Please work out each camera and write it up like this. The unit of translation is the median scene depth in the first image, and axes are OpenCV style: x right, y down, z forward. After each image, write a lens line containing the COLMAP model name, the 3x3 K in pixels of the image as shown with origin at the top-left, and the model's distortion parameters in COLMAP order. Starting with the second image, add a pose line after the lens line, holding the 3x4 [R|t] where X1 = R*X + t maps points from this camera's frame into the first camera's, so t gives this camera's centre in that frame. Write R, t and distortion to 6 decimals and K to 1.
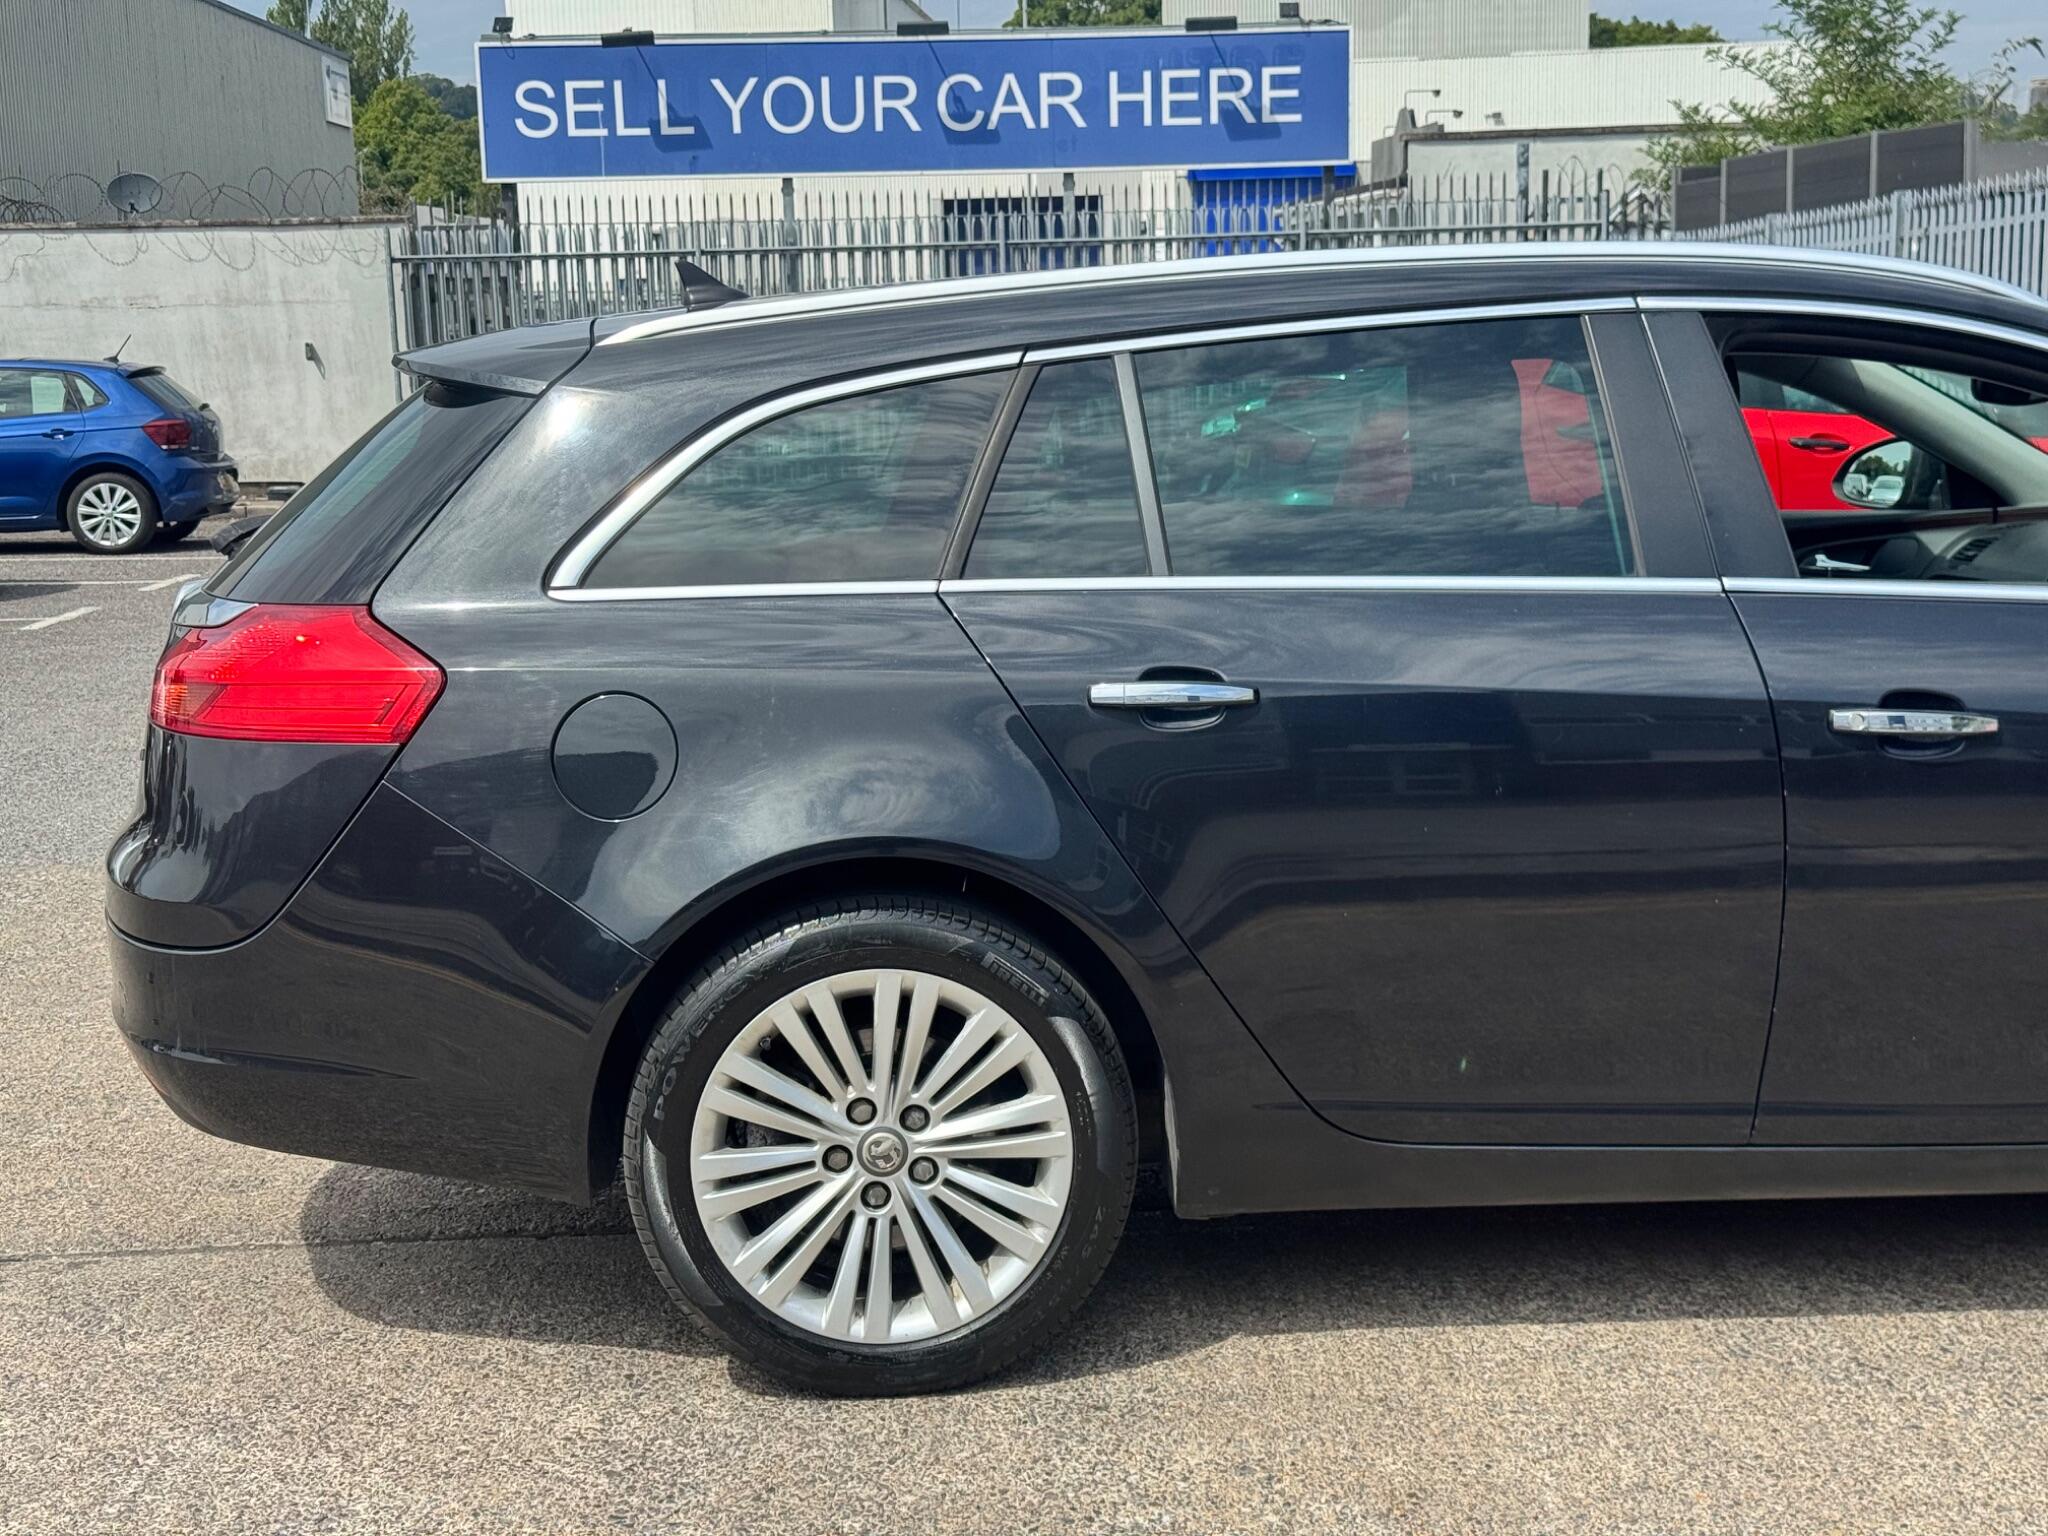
lens RADIAL K [[2919.4, 0, 1013.4], [0, 2919.4, 753.6], [0, 0, 1]] dist [0.108705, 0.000000]
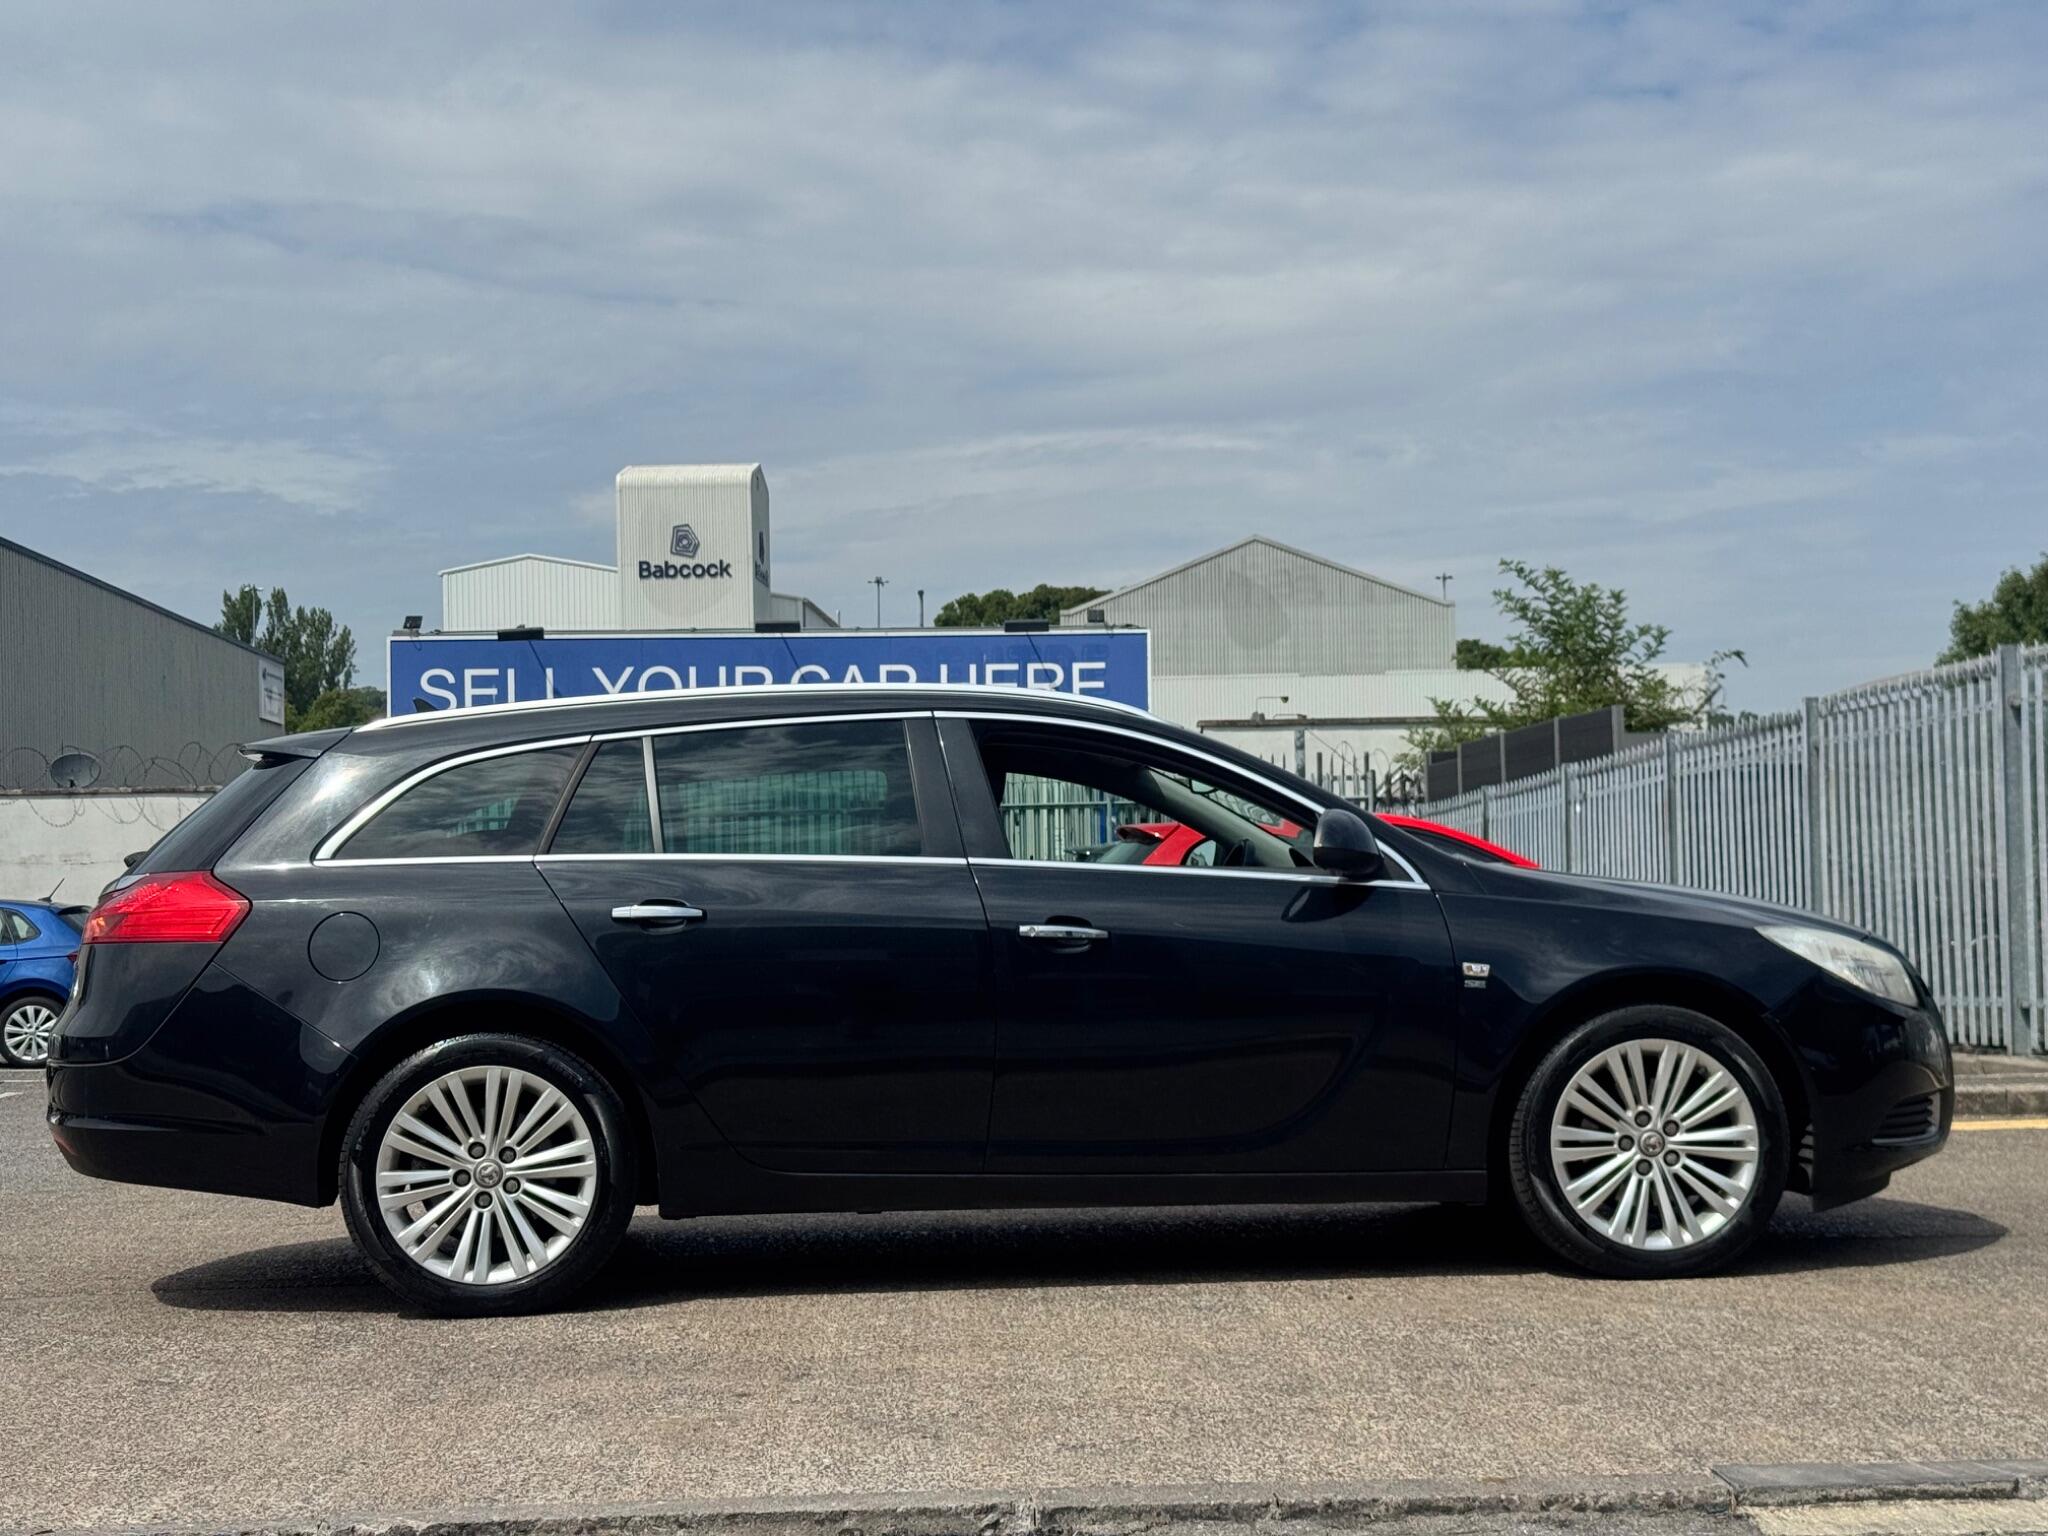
lens RADIAL K [[2919.4, 0, 1021.1], [0, 2919.4, 765.0], [0, 0, 1]] dist [0.108705, 0.000000]
pose [[0.999590, 0.008253, 0.027428, 0.033266], [-0.002577, 0.979614, -0.200873, 0.036797], [-0.028526, 0.200720, 0.979233, -0.116257]]
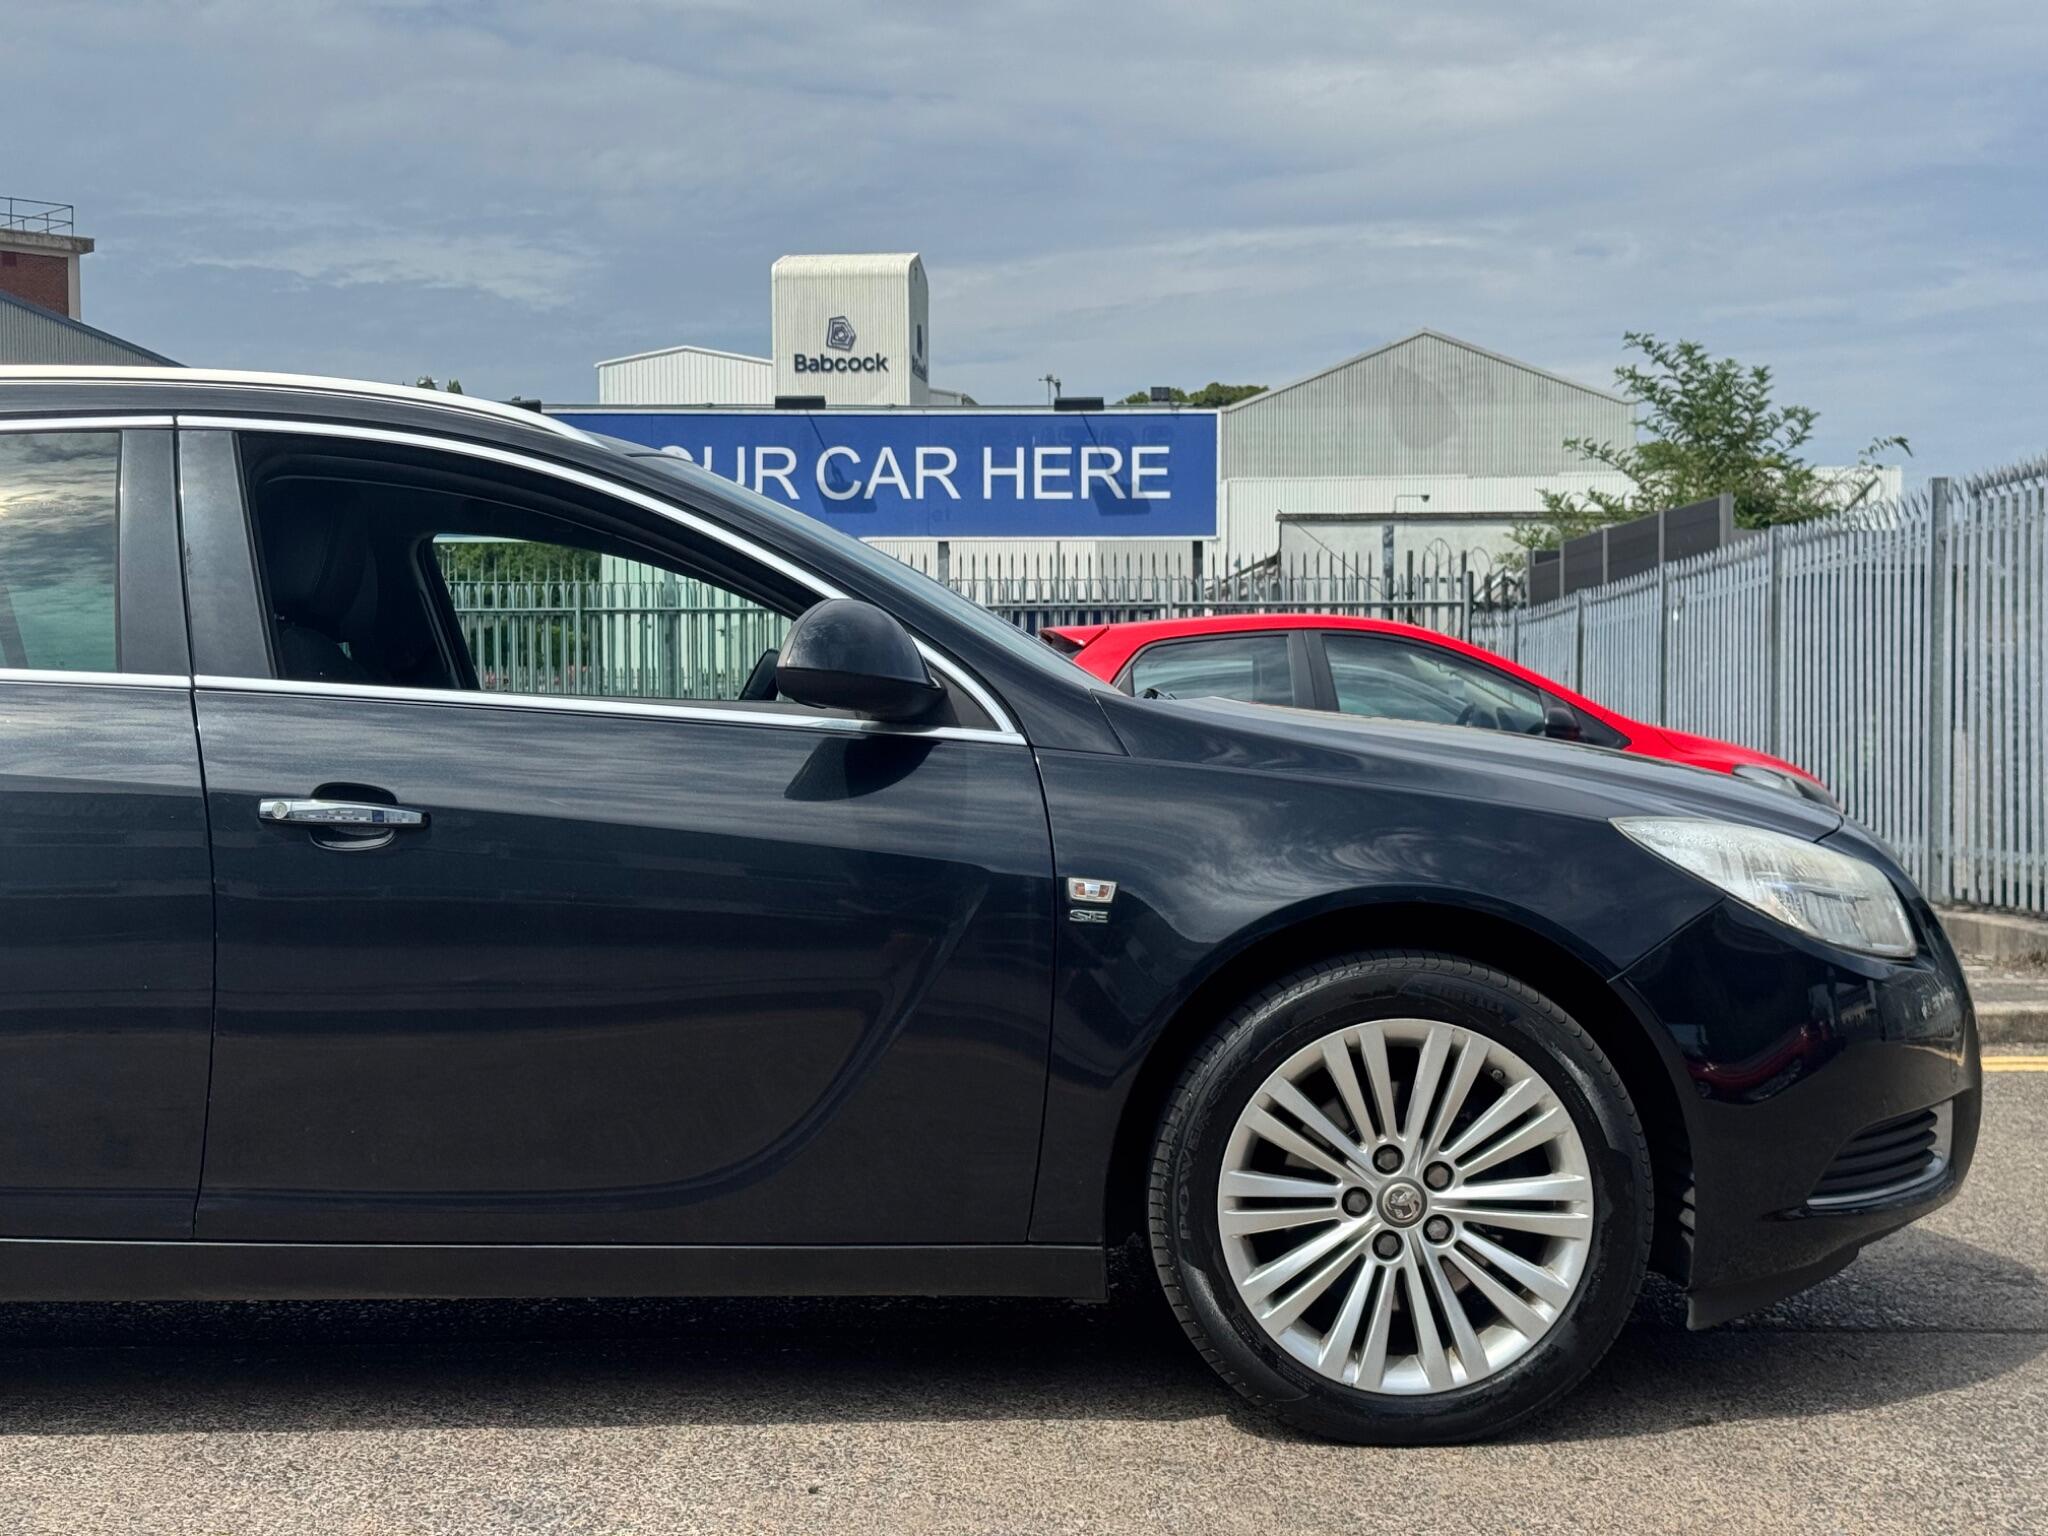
lens RADIAL K [[2919.4, 0, 1025.5], [0, 2919.4, 787.7], [0, 0, 1]] dist [0.108705, 0.000000]
pose [[0.999218, 0.022020, -0.032828, 0.083592], [-0.026000, 0.991660, -0.126230, 0.014987], [0.029775, 0.126985, 0.991458, 0.000093]]
